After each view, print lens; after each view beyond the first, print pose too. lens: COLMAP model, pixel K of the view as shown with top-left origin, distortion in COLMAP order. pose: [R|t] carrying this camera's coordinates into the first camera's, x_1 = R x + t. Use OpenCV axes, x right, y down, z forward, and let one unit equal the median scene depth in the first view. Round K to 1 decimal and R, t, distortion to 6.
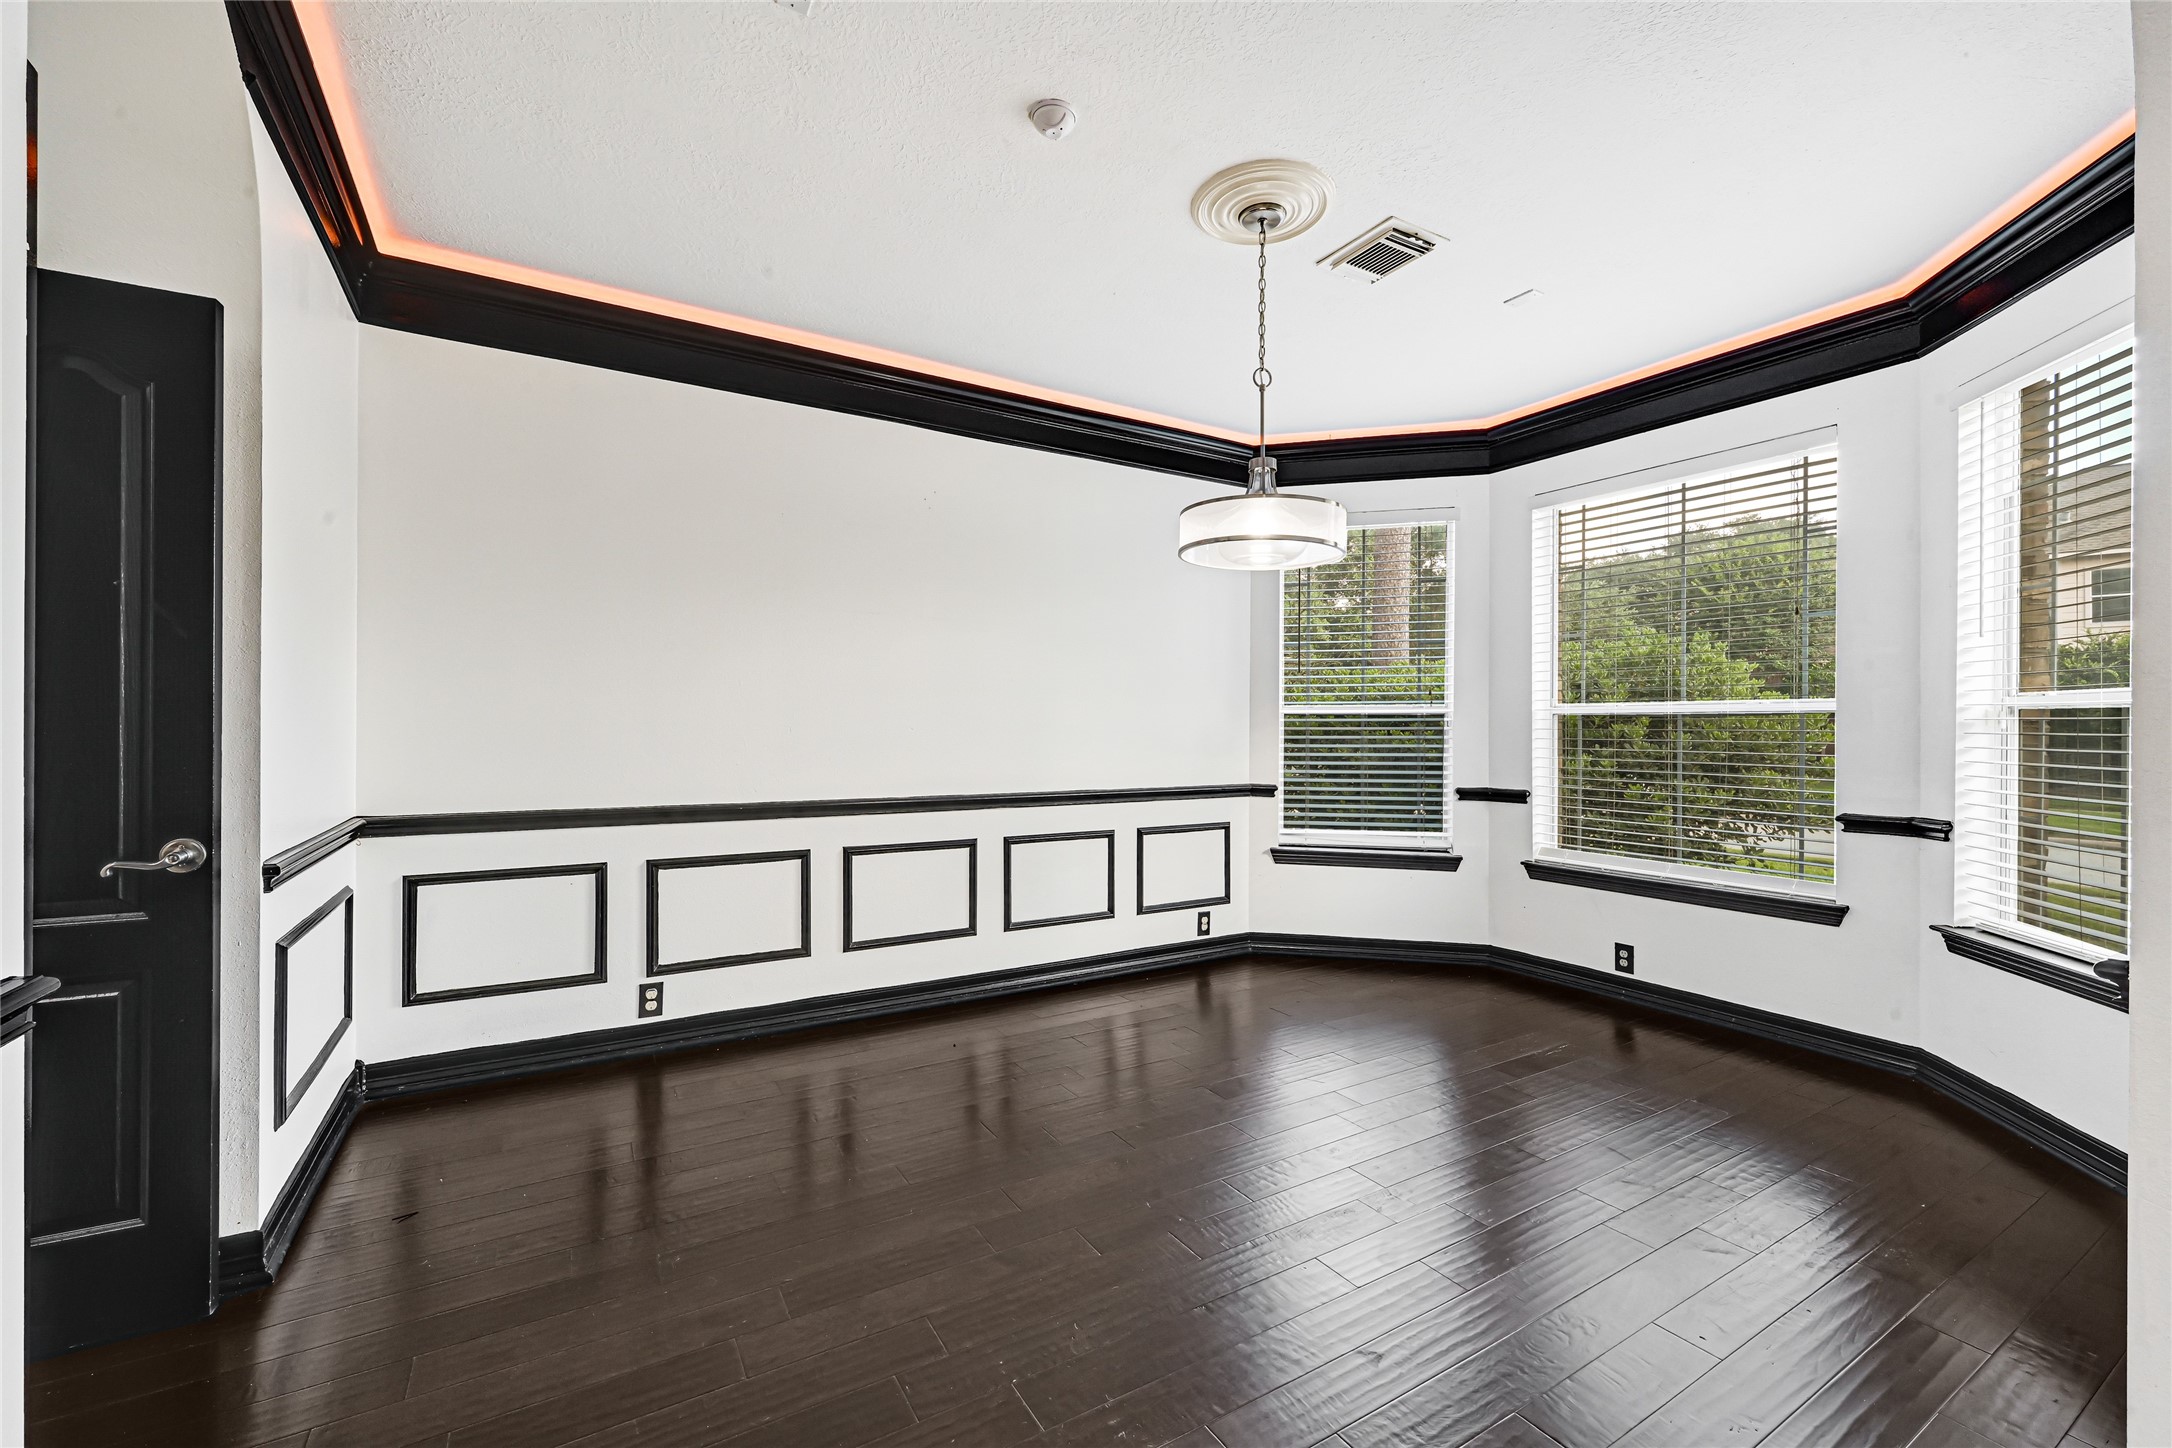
lens RADIAL K [[884.0, 0, 1075.1], [0, 884.0, 725.3], [0, 0, 1]] dist [0.003384, 0.000894]
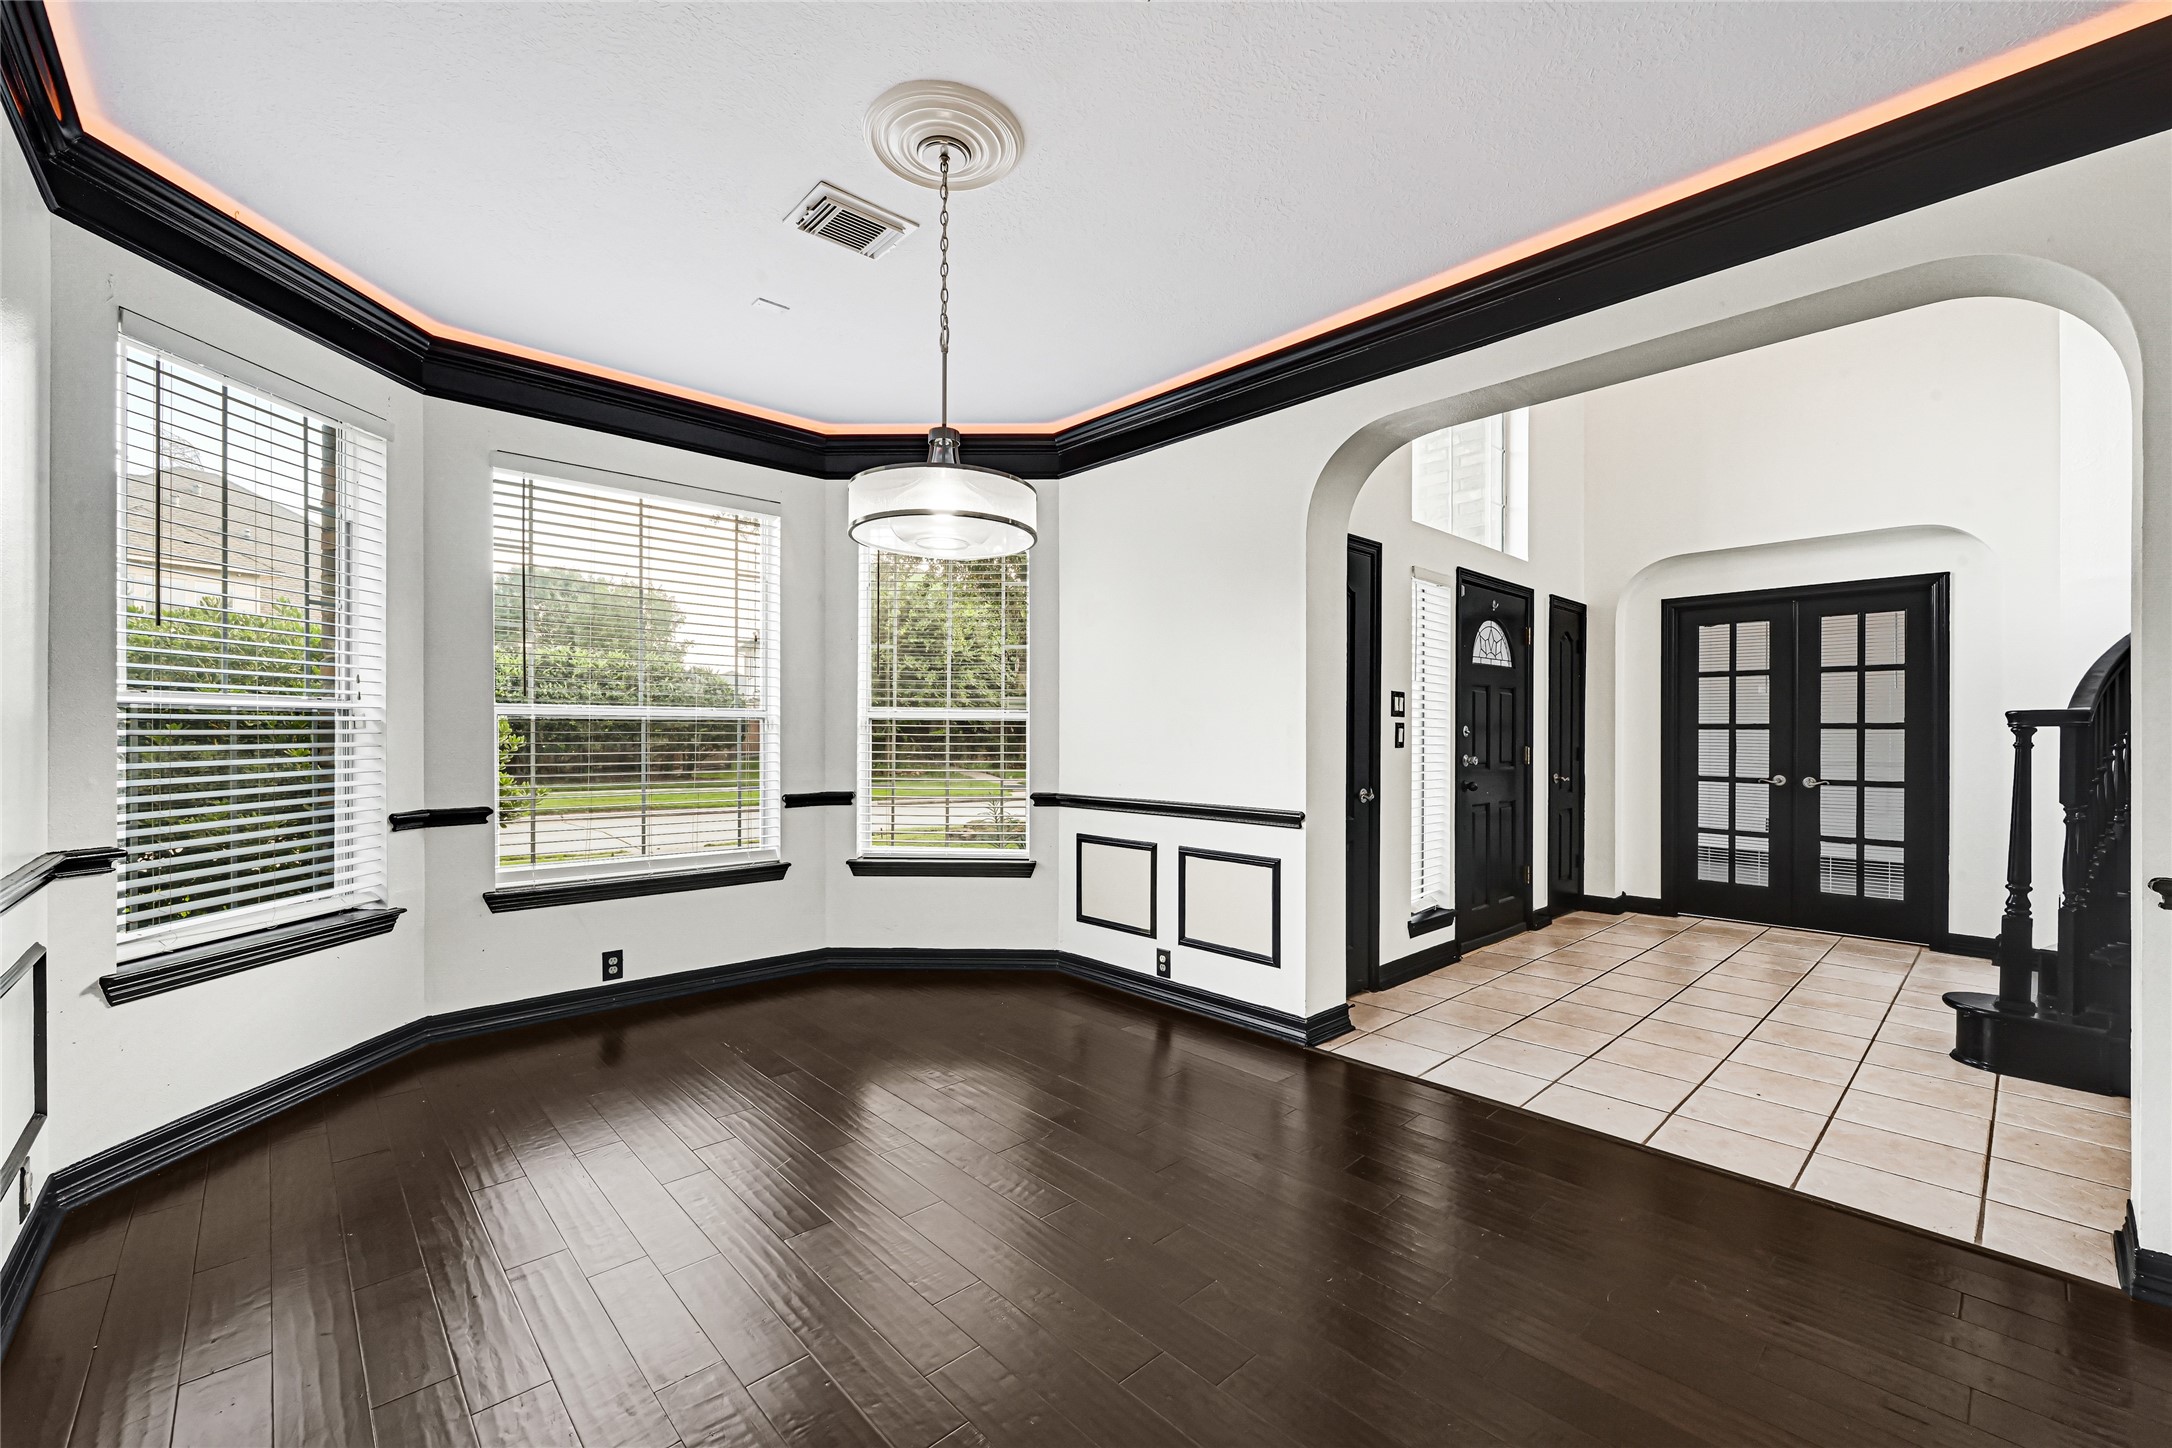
lens RADIAL K [[884.0, 0, 1071.3], [0, 884.0, 733.6], [0, 0, 1]] dist [0.003384, 0.000894]
pose [[-0.199555, -0.003144, 0.979882, -0.431250], [-0.003160, 0.999992, 0.002565, 0.001955], [-0.979882, -0.002585, -0.199563, 0.682268]]
